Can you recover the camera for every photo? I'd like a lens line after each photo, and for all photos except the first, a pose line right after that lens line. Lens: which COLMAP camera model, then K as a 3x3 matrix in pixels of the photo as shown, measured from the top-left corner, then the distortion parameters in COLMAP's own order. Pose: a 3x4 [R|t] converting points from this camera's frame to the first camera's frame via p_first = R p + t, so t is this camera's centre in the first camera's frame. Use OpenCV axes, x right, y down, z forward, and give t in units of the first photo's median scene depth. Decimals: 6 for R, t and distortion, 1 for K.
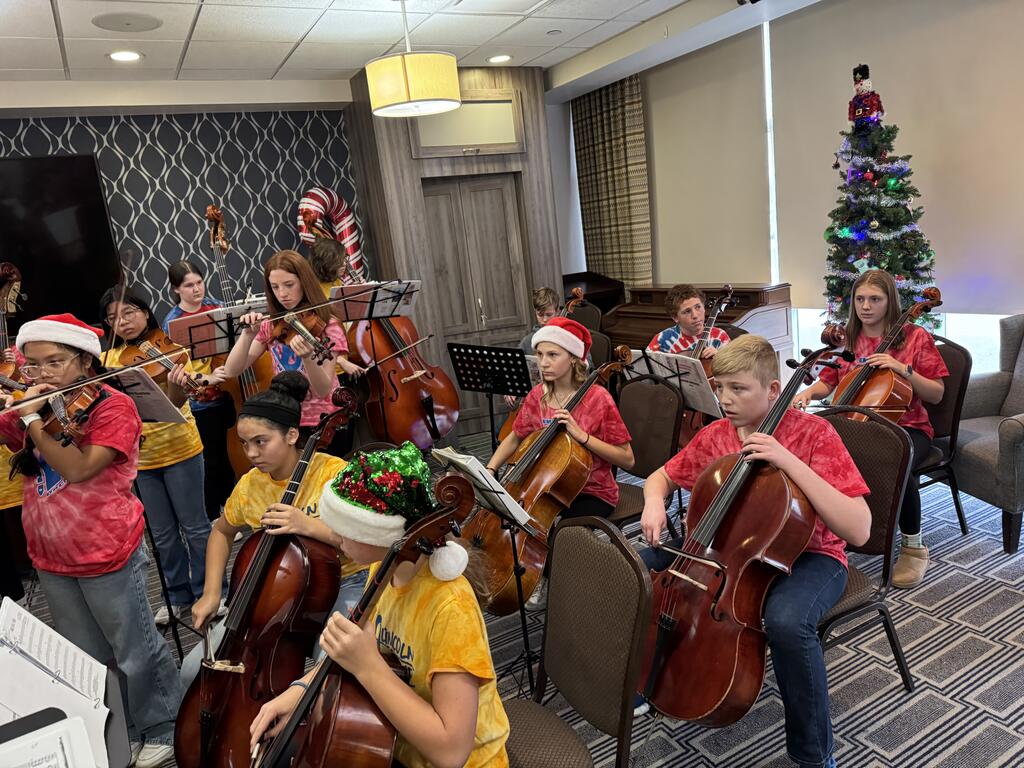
lens RADIAL K [[718.6, 0, 506.2], [0, 718.6, 388.7], [0, 0, 1]] dist [0.043545, -0.051795]
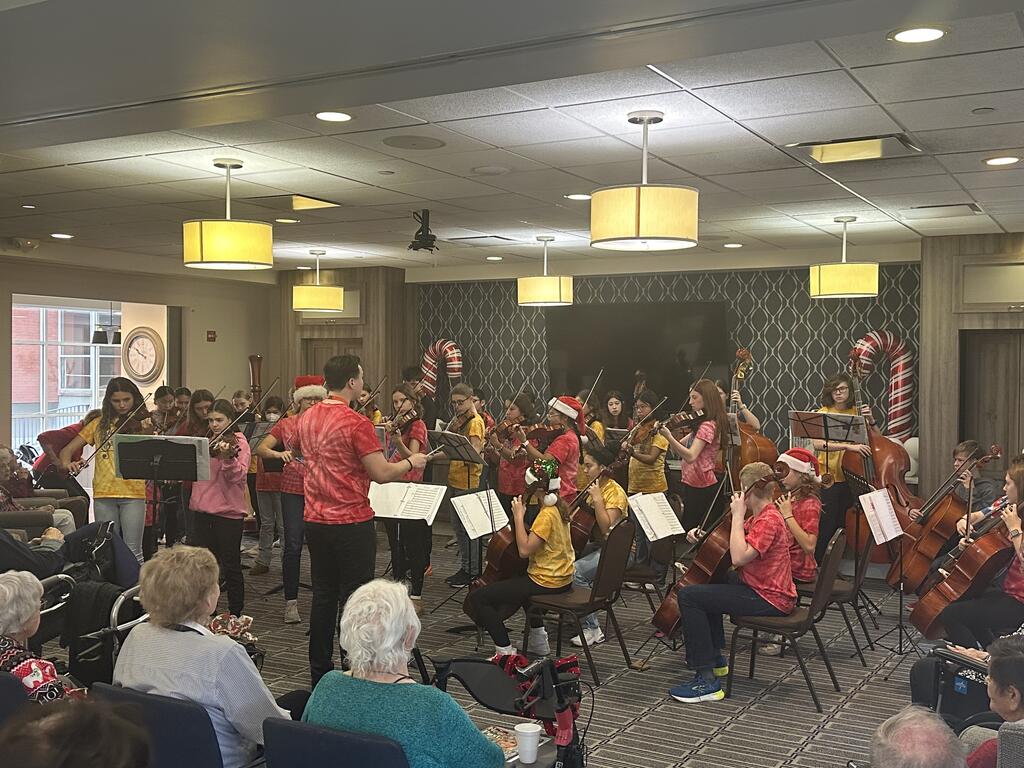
lens RADIAL K [[1097.0, 0, 520.6], [0, 1097.0, 383.9], [0, 0, 1]] dist [0.045116, 0.000000]
pose [[0.523012, 0.132672, -0.841936, 0.954340], [-0.243629, 0.969867, 0.001489, -0.051608], [0.816764, 0.204342, 0.539575, -0.436329]]
